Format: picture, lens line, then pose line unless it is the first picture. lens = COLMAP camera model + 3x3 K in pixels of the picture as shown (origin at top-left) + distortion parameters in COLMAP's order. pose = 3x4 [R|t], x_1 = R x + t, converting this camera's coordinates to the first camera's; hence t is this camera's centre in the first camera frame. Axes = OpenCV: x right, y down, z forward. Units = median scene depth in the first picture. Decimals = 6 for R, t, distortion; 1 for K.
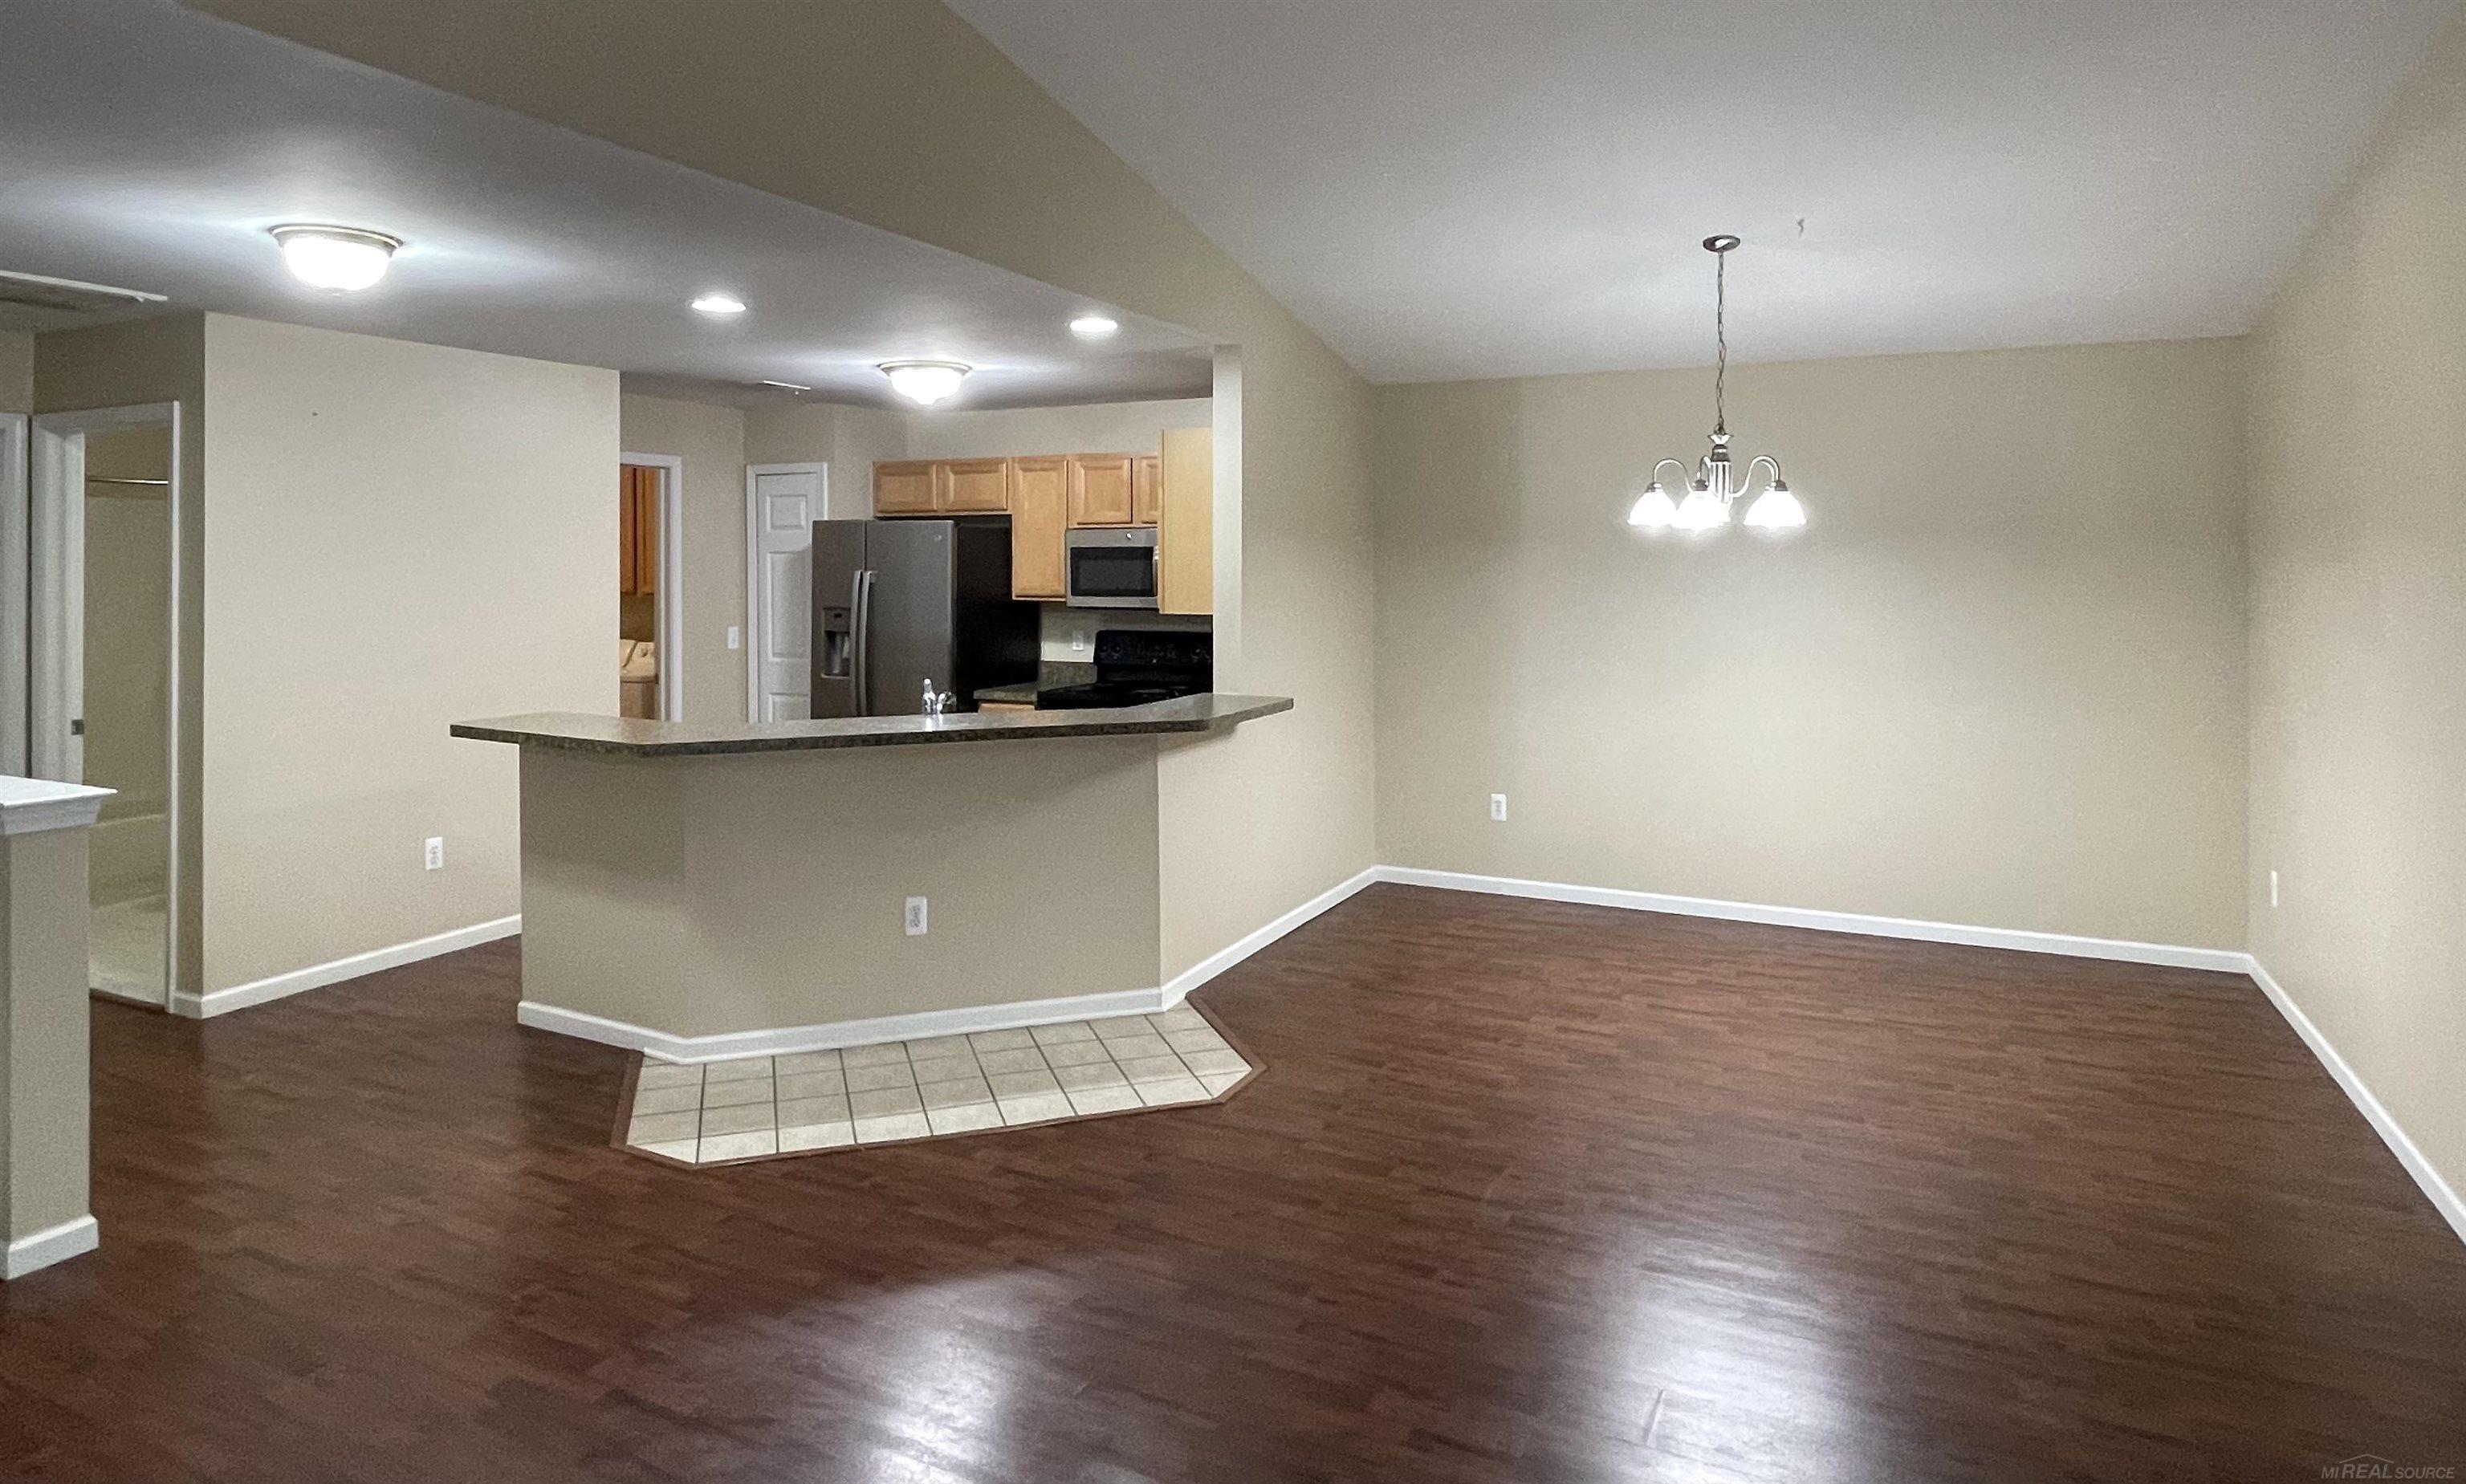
lens RADIAL K [[1387.4, 0, 1260.9], [0, 1387.4, 556.2], [0, 0, 1]] dist [-0.019185, -0.010557]
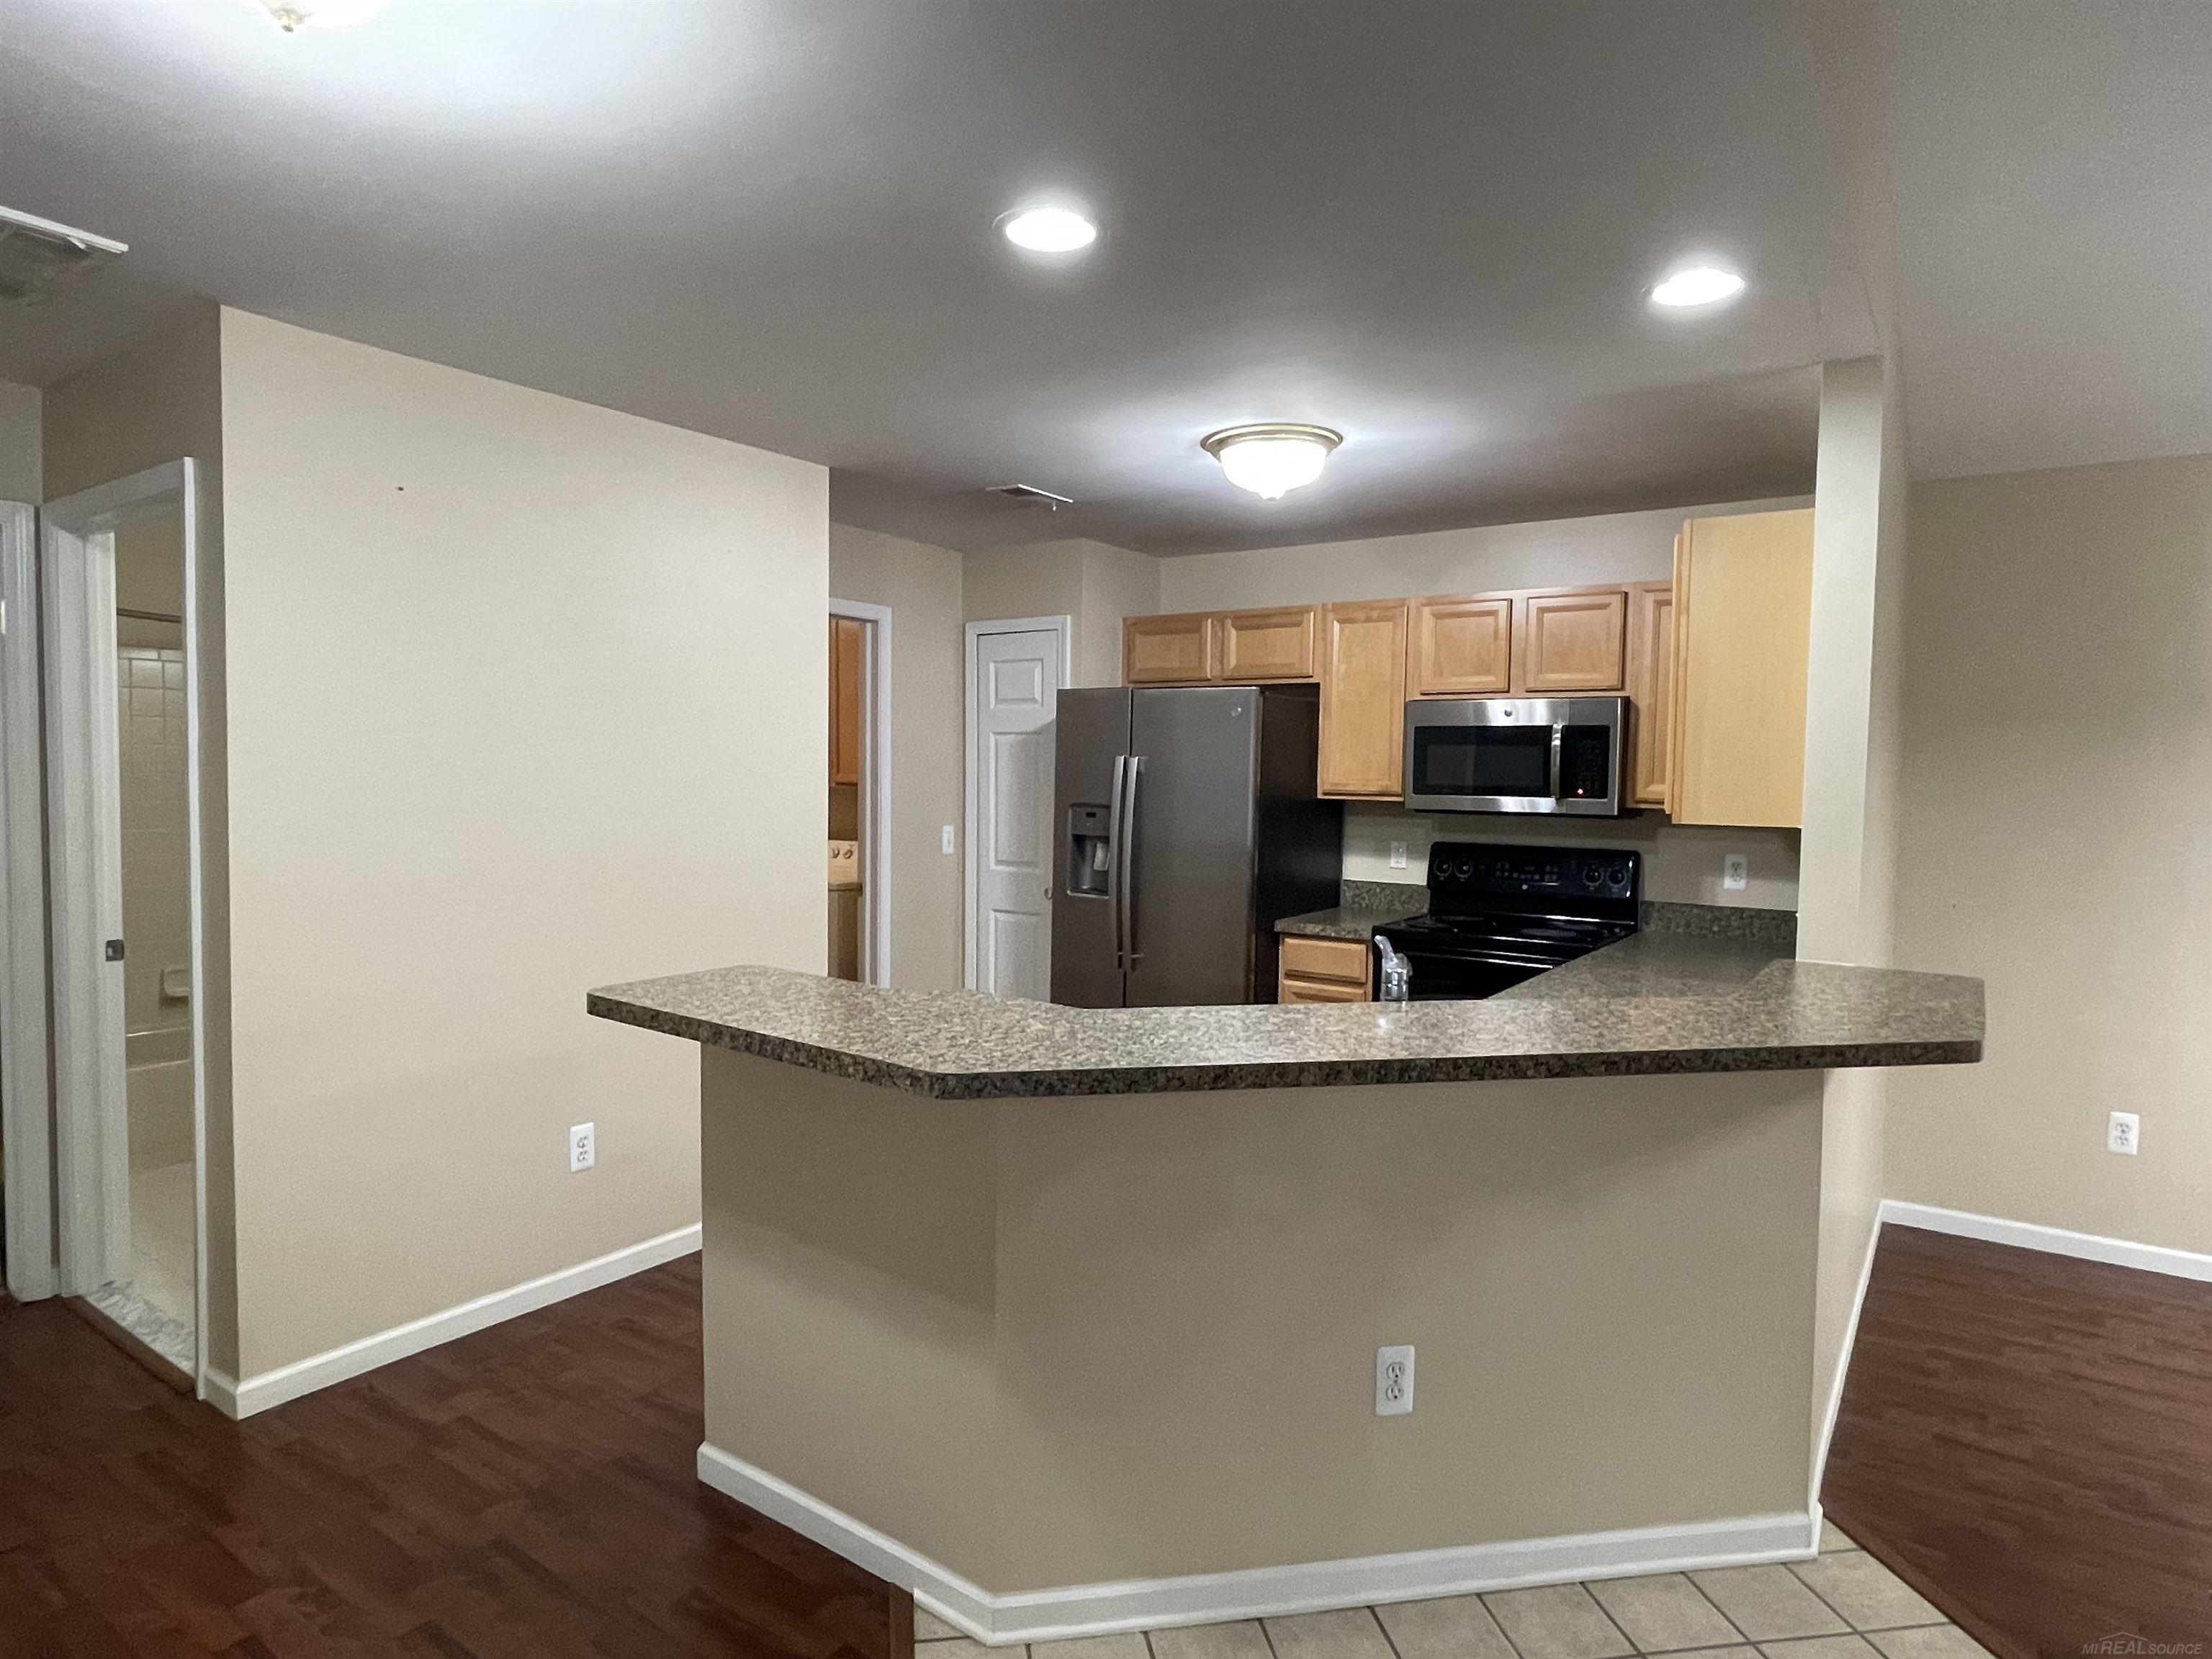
lens RADIAL K [[1236.6, 0, 1111.7], [0, 1236.6, 823.5], [0, 0, 1]] dist [-0.019308, -0.002183]
pose [[0.985926, 0.022486, -0.165663, -0.184335], [-0.014614, 0.998712, 0.048586, 0.015017], [0.166543, -0.045481, 0.984985, 0.339191]]
